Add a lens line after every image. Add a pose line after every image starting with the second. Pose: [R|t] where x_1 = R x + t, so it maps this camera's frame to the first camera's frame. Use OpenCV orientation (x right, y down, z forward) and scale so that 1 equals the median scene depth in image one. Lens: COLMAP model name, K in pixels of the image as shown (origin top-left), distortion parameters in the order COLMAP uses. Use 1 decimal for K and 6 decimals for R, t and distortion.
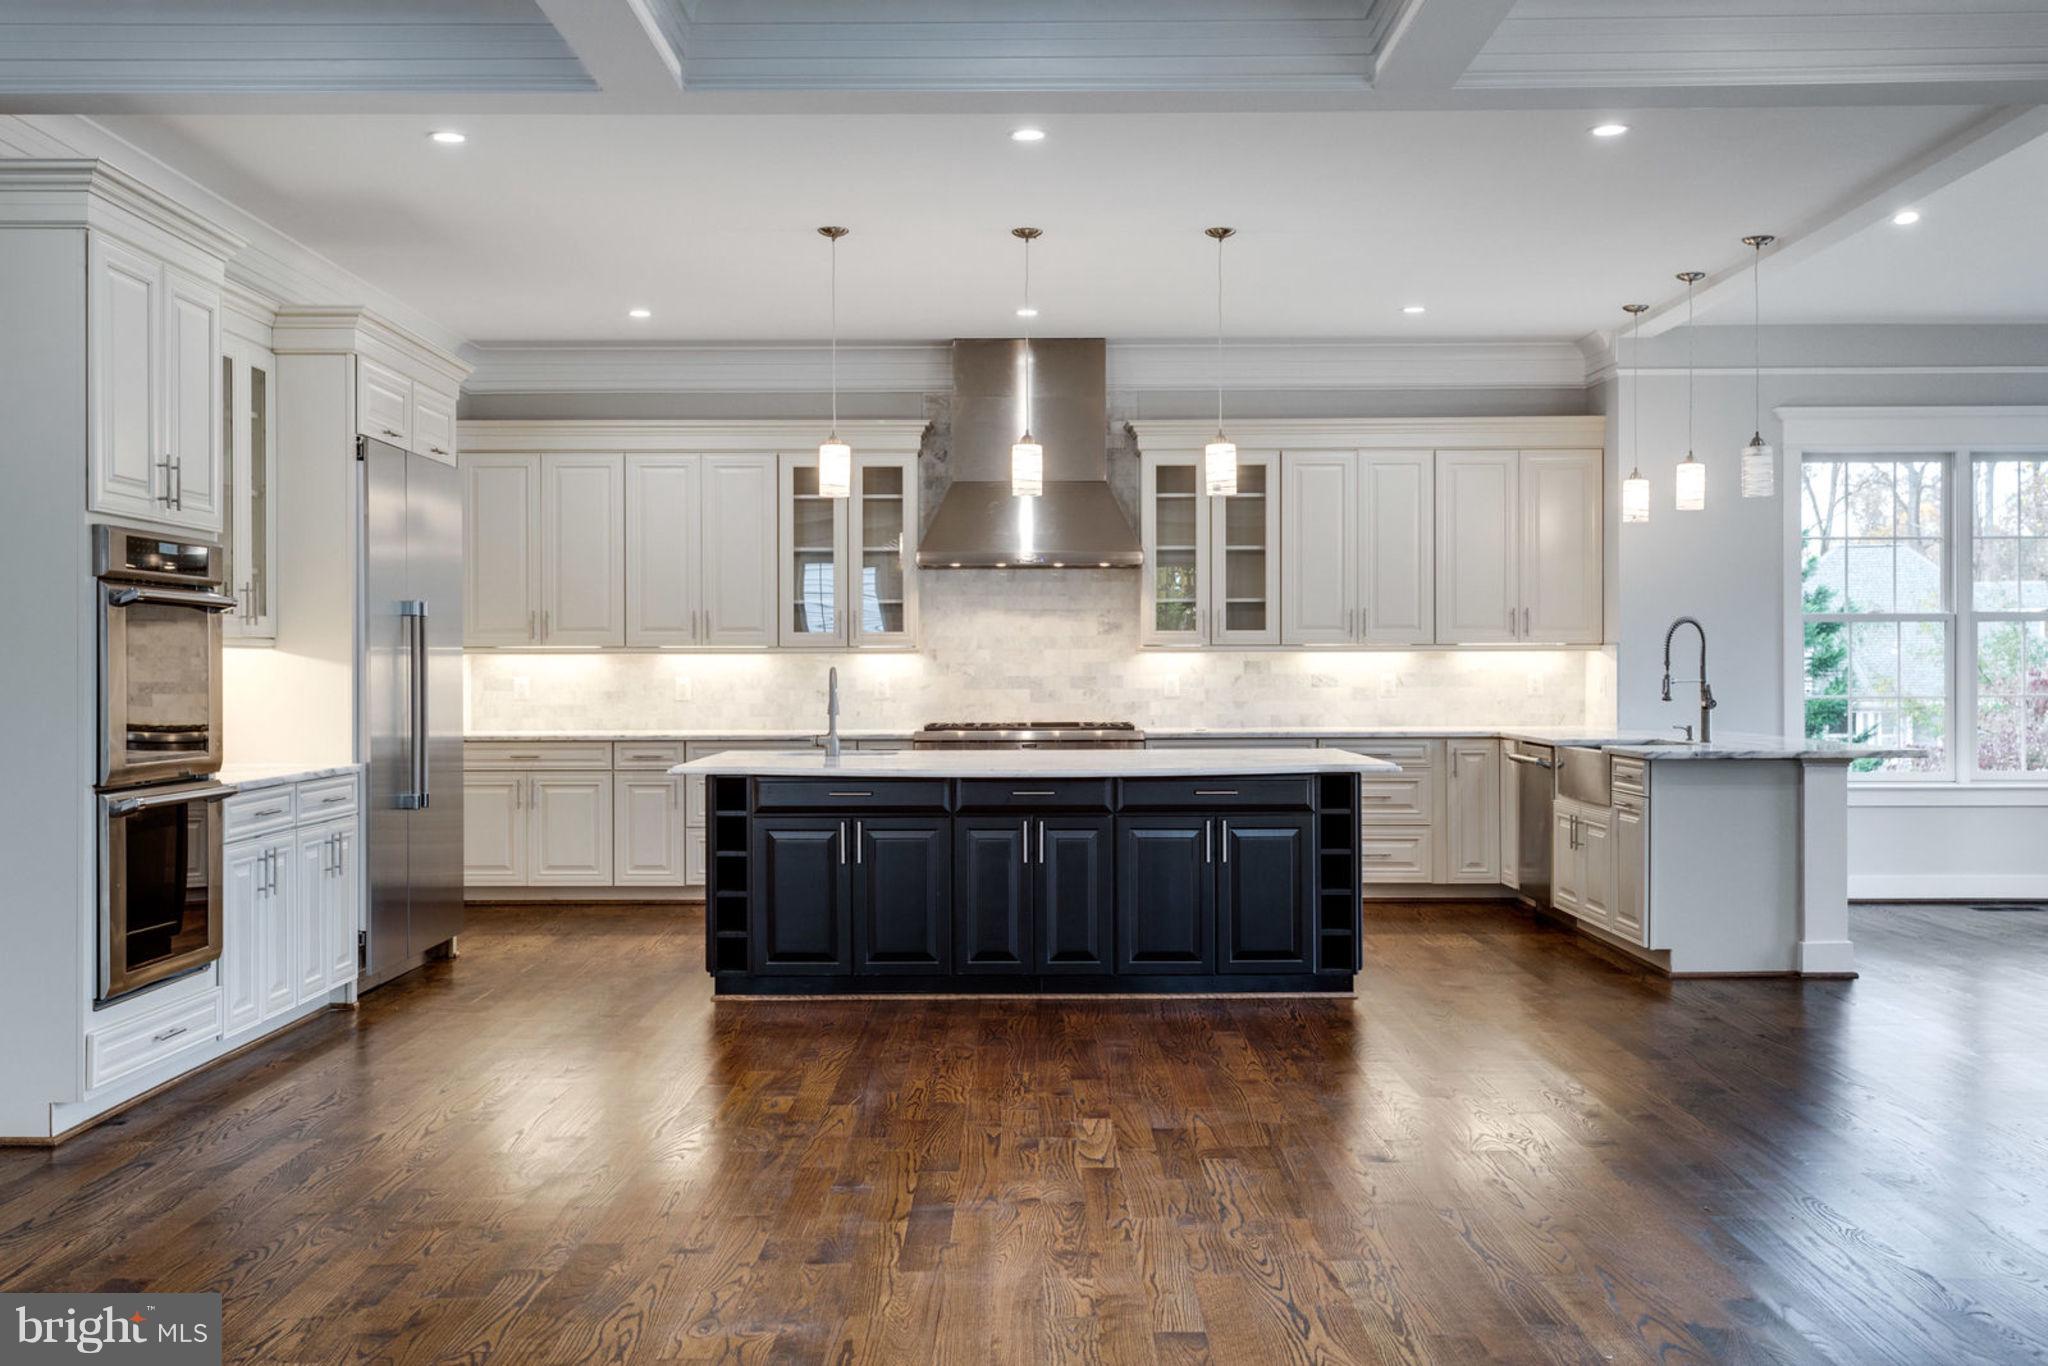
lens RADIAL K [[1931.3, 0, 1020.6], [0, 1931.3, 707.9], [0, 0, 1]] dist [0.013190, 0.020027]
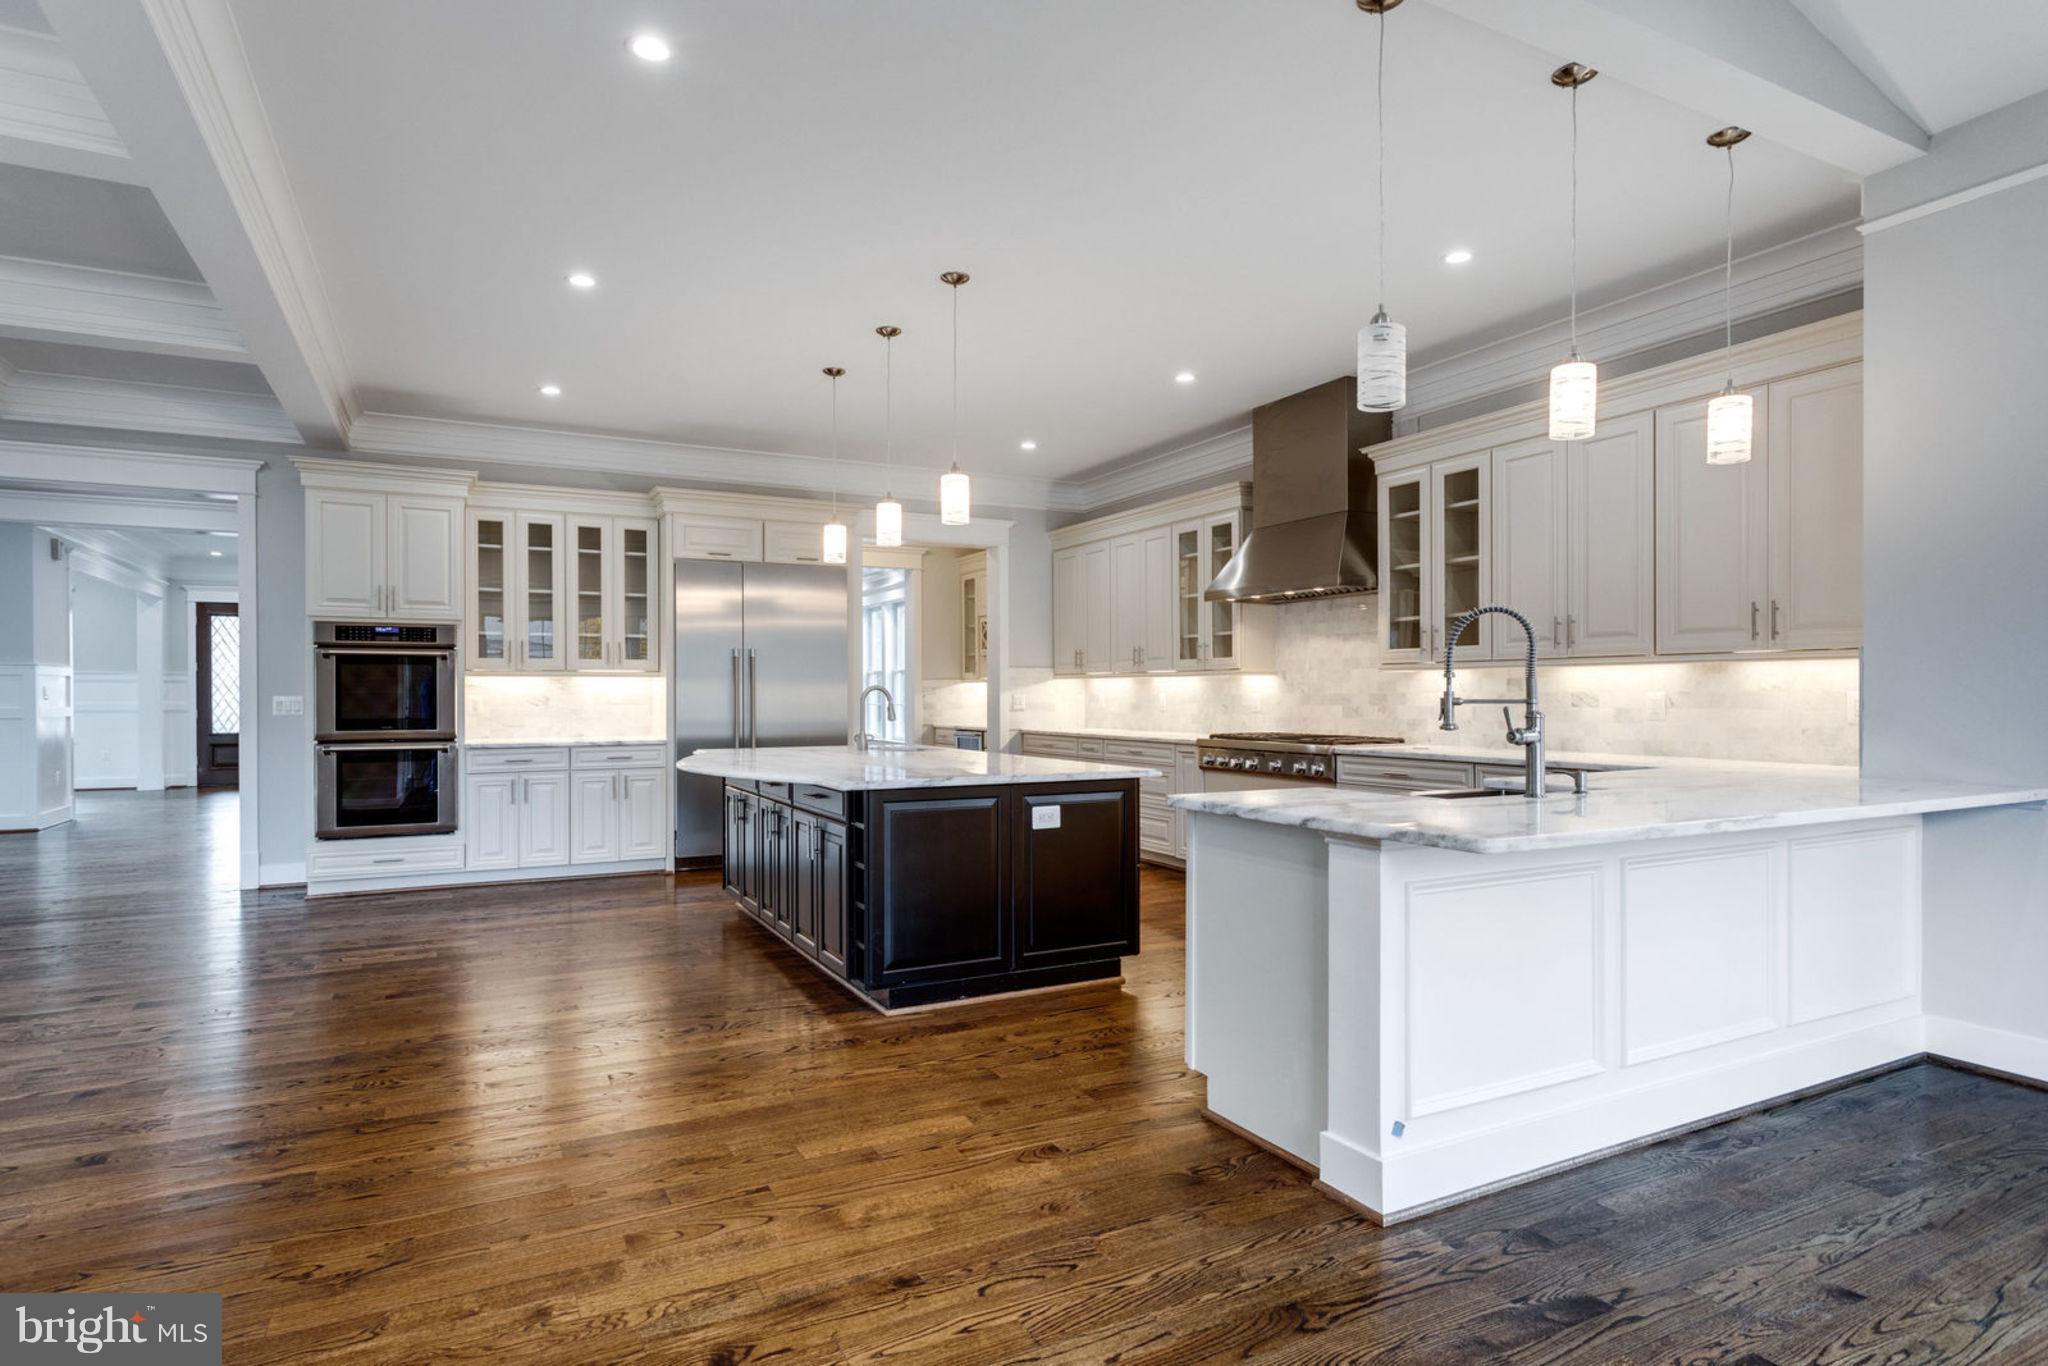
lens RADIAL K [[1094.6, 0, 1022.5], [0, 1094.6, 700.6], [0, 0, 1]] dist [-0.003134, -0.000206]
pose [[0.462914, 0.007651, -0.886370, 0.510139], [-0.018399, 0.999830, -0.000979, -0.009074], [0.886212, 0.016762, 0.462976, 0.580484]]
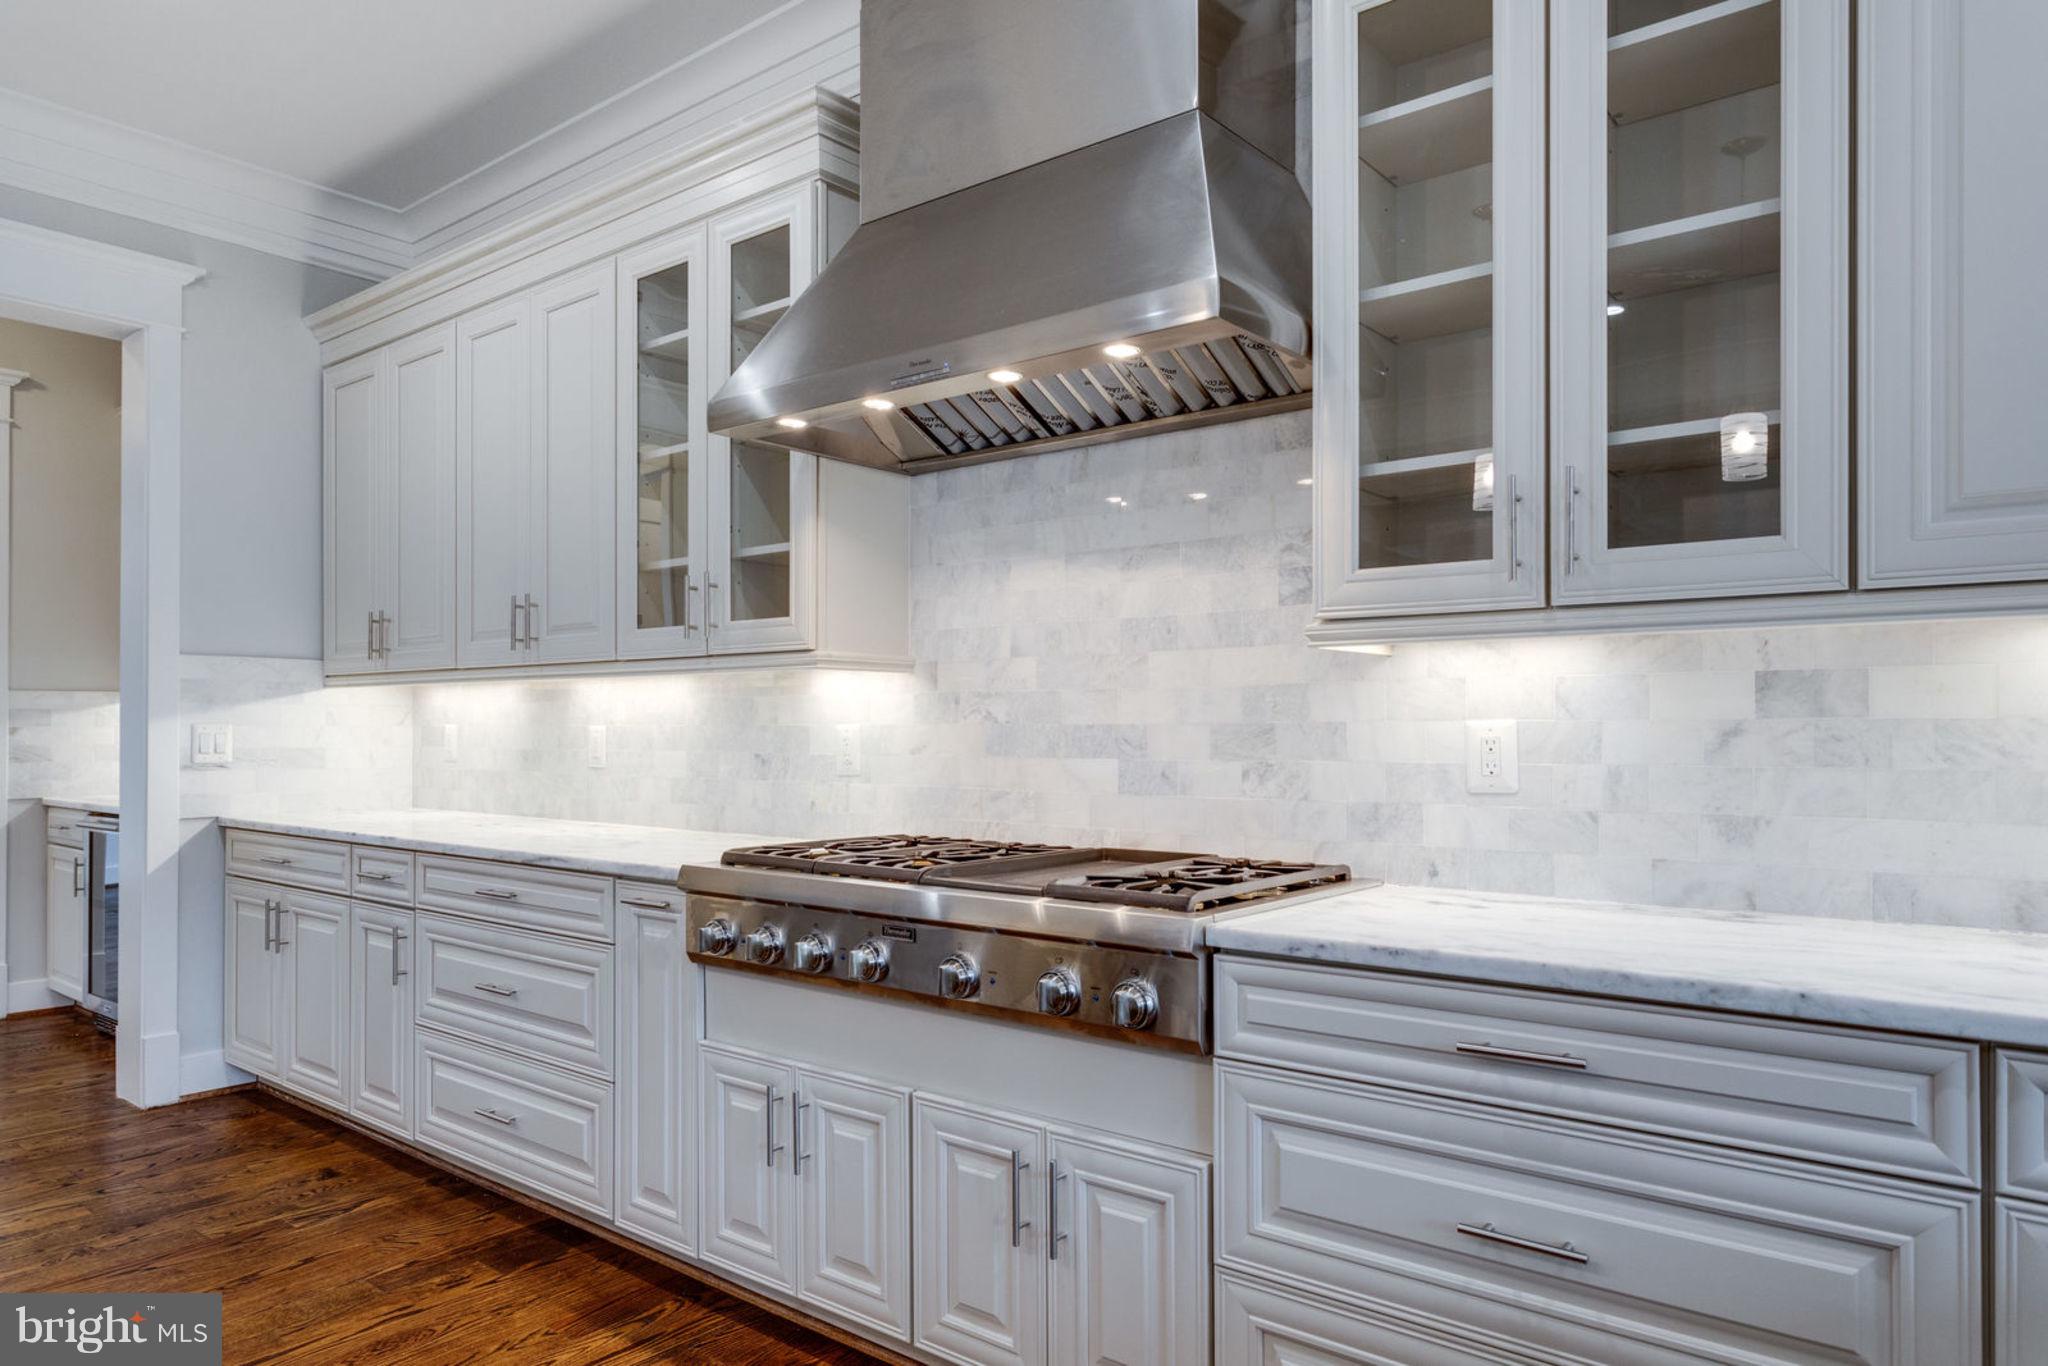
lens RADIAL K [[1321.6, 0, 1024.0], [0, 1321.6, 683.0], [0, 0, 1]] dist [-0.003298, -0.001330]
pose [[0.775105, -0.018347, -0.631566, 0.164068], [-0.015025, 0.998760, -0.047454, -0.012768], [0.631654, 0.046271, 0.773868, 0.839551]]
